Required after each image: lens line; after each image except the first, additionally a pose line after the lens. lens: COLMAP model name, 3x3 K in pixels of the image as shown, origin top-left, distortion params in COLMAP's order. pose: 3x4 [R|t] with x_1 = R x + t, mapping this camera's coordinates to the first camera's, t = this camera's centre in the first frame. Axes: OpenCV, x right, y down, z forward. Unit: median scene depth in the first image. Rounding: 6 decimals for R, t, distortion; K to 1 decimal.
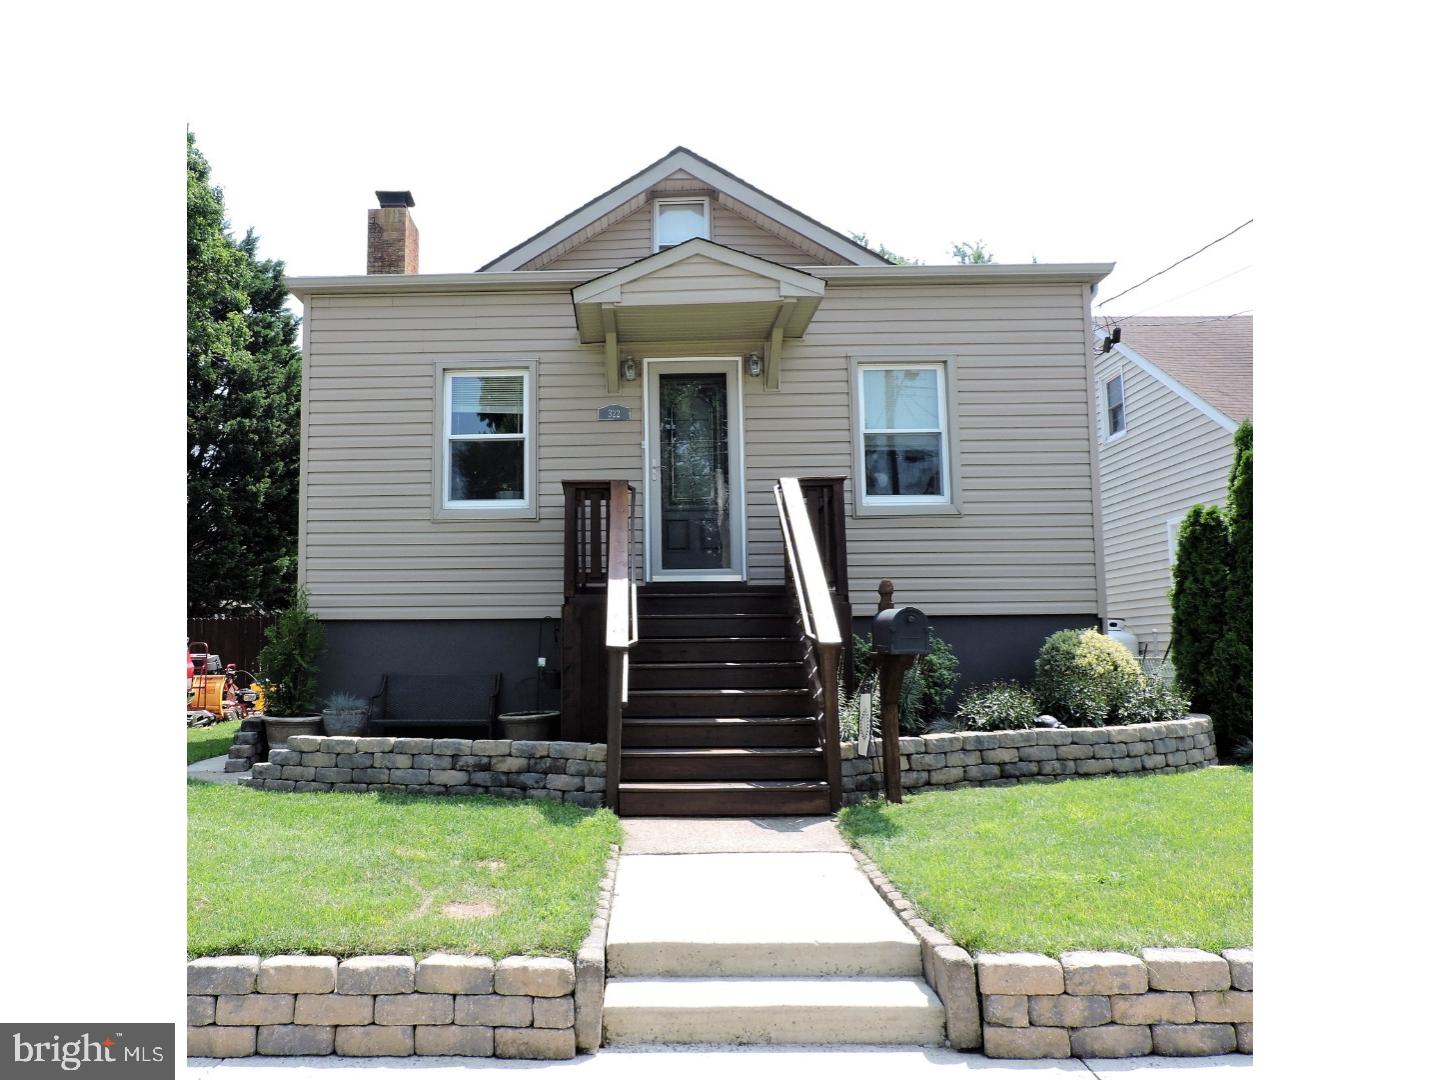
lens RADIAL K [[1028.0, 0, 719.7], [0, 1028.0, 546.2], [0, 0, 1]] dist [-0.015026, 0.002711]
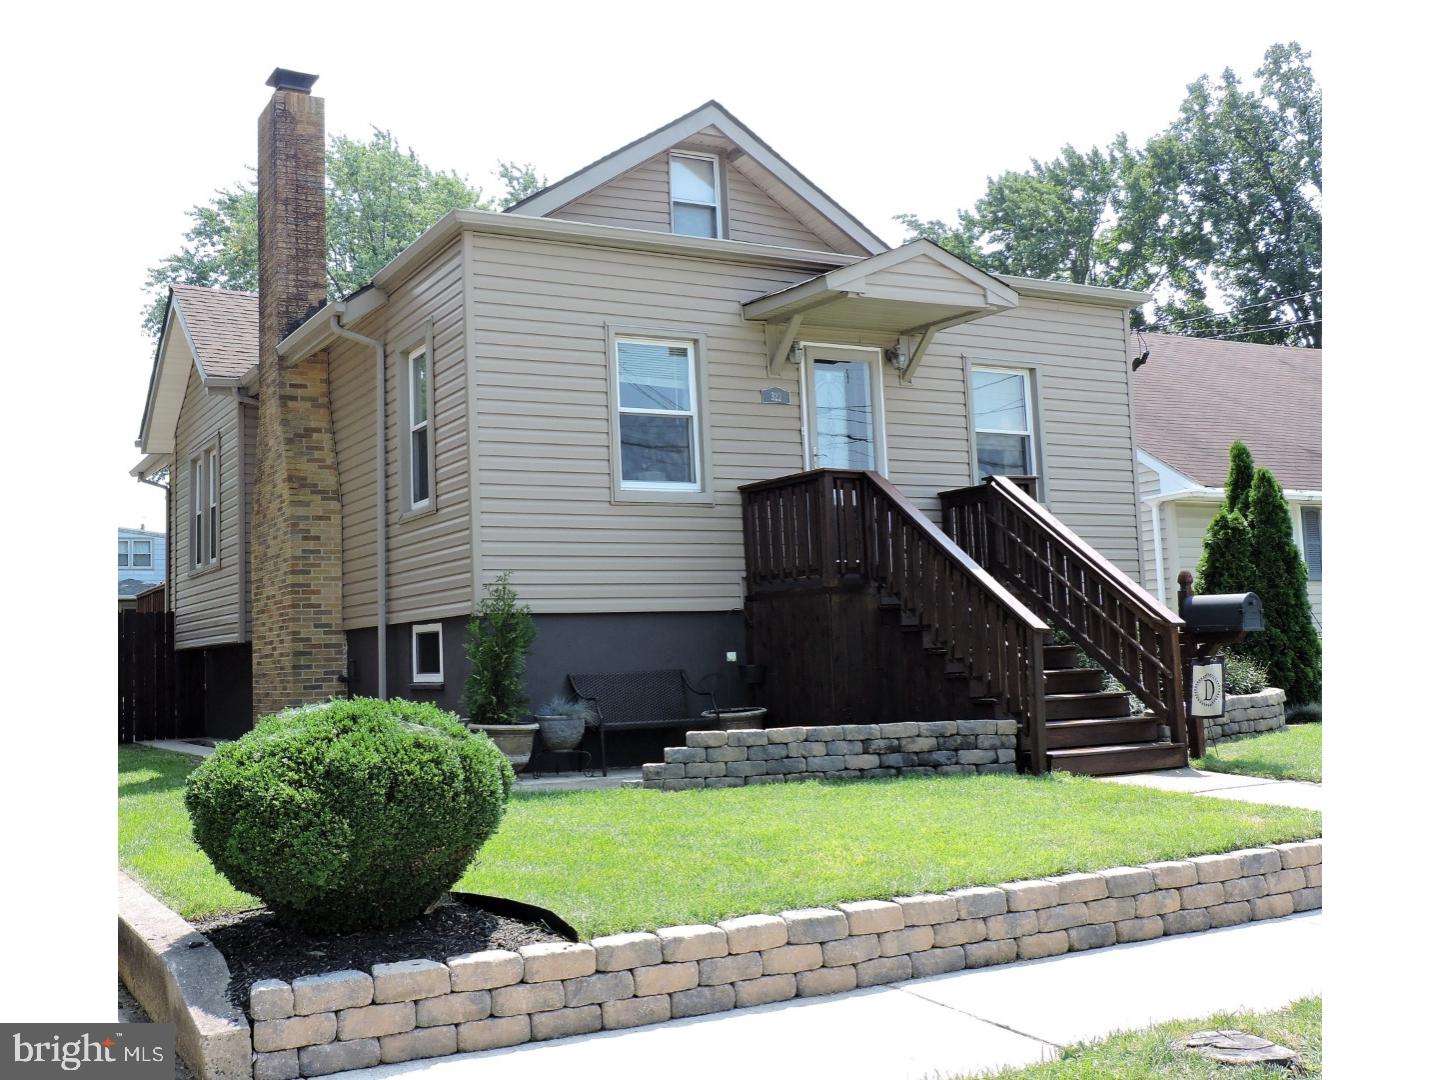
lens RADIAL K [[1344.9, 0, 718.4], [0, 1344.9, 534.3], [0, 0, 1]] dist [-0.017822, 0.000000]
pose [[0.877838, 0.022401, 0.478434, -0.860432], [-0.022116, 0.999736, -0.006232, 0.009296], [-0.478447, -0.005110, 0.878102, -0.085402]]
